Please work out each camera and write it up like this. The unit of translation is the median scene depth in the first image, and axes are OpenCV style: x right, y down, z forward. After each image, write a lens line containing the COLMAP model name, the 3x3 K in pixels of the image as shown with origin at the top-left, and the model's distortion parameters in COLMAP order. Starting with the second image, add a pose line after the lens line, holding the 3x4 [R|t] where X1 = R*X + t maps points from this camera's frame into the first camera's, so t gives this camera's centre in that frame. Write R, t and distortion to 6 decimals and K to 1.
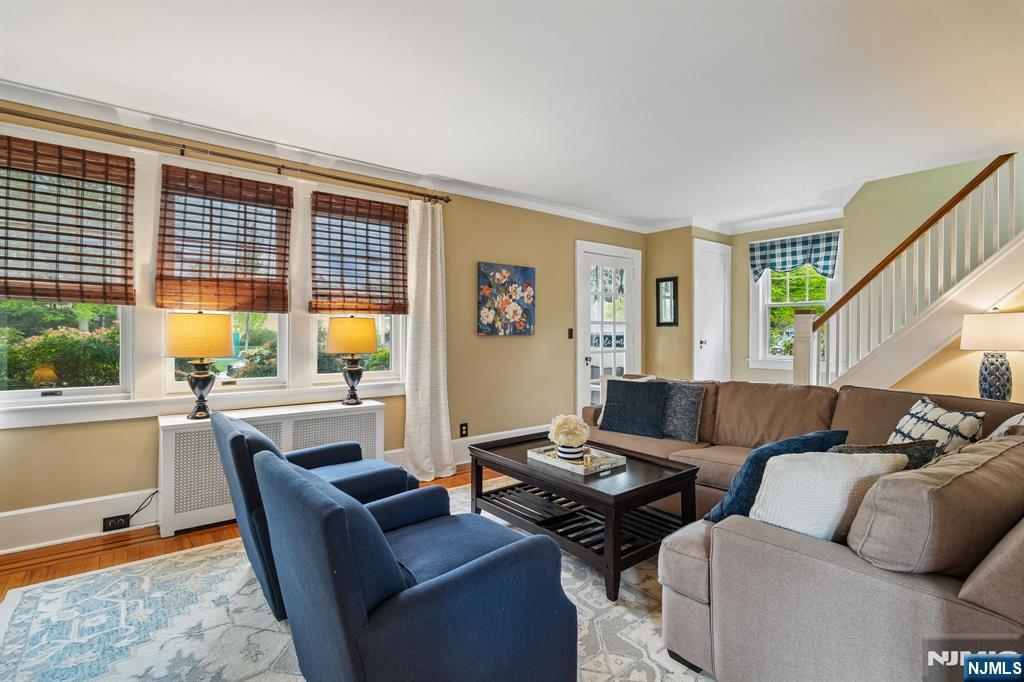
lens RADIAL K [[474.5, 0, 516.7], [0, 474.5, 337.0], [0, 0, 1]] dist [0.006109, -0.004212]
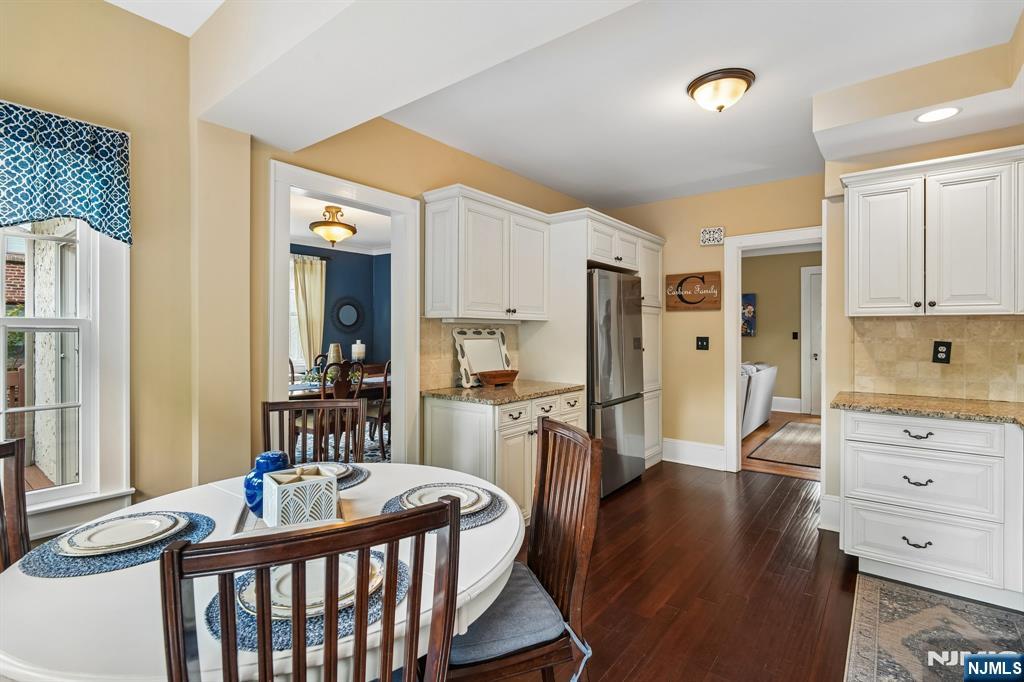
lens RADIAL K [[474.5, 0, 520.3], [0, 474.5, 331.1], [0, 0, 1]] dist [0.006109, -0.004212]
pose [[0.246815, -0.003952, -0.969055, 1.475031], [-0.018417, 0.999792, -0.008768, 0.006590], [0.968888, 0.020011, 0.246691, -0.153507]]
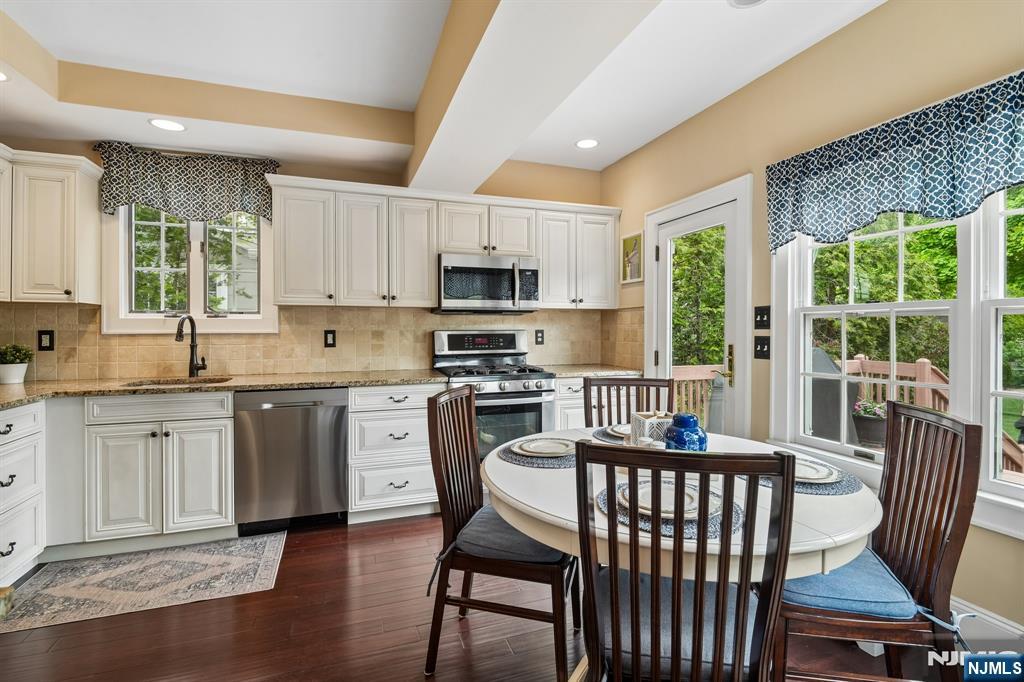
lens RADIAL K [[474.5, 0, 511.9], [0, 474.5, 333.1], [0, 0, 1]] dist [0.006109, -0.004212]
pose [[0.320613, -0.013045, 0.947120, 0.808036], [0.017221, 0.999820, 0.007941, 0.017623], [-0.947054, 0.013764, 0.320780, -0.219409]]
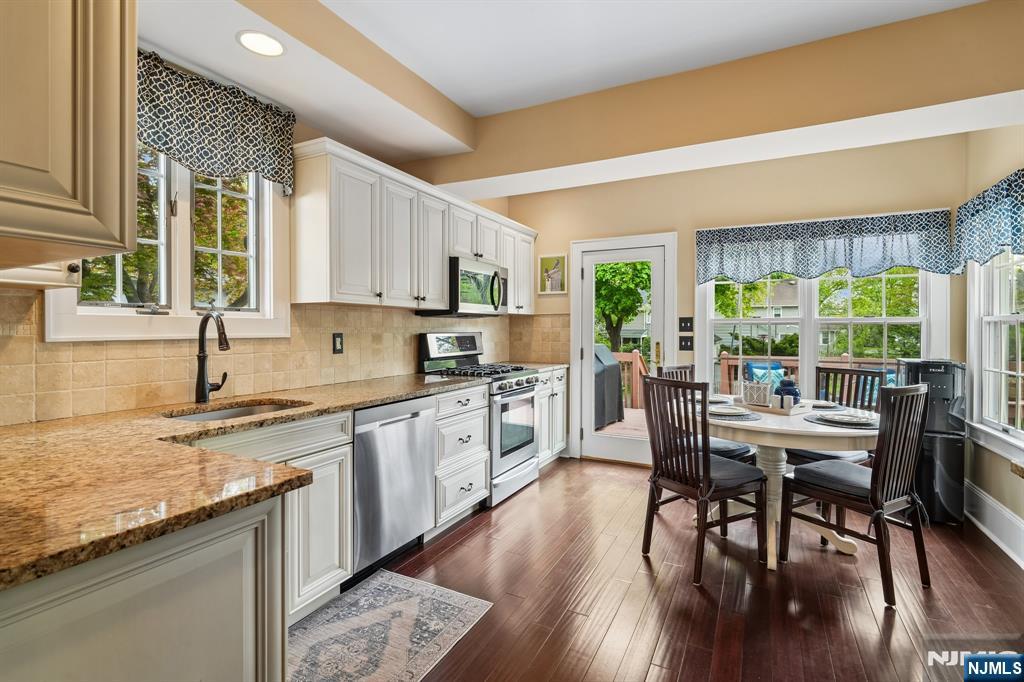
lens RADIAL K [[474.5, 0, 491.9], [0, 474.5, 338.3], [0, 0, 1]] dist [0.006109, -0.004212]
pose [[-0.392869, -0.022965, 0.919308, 0.766205], [0.011359, 0.999491, 0.029823, 0.004236], [-0.919524, 0.022159, -0.392408, 0.351048]]
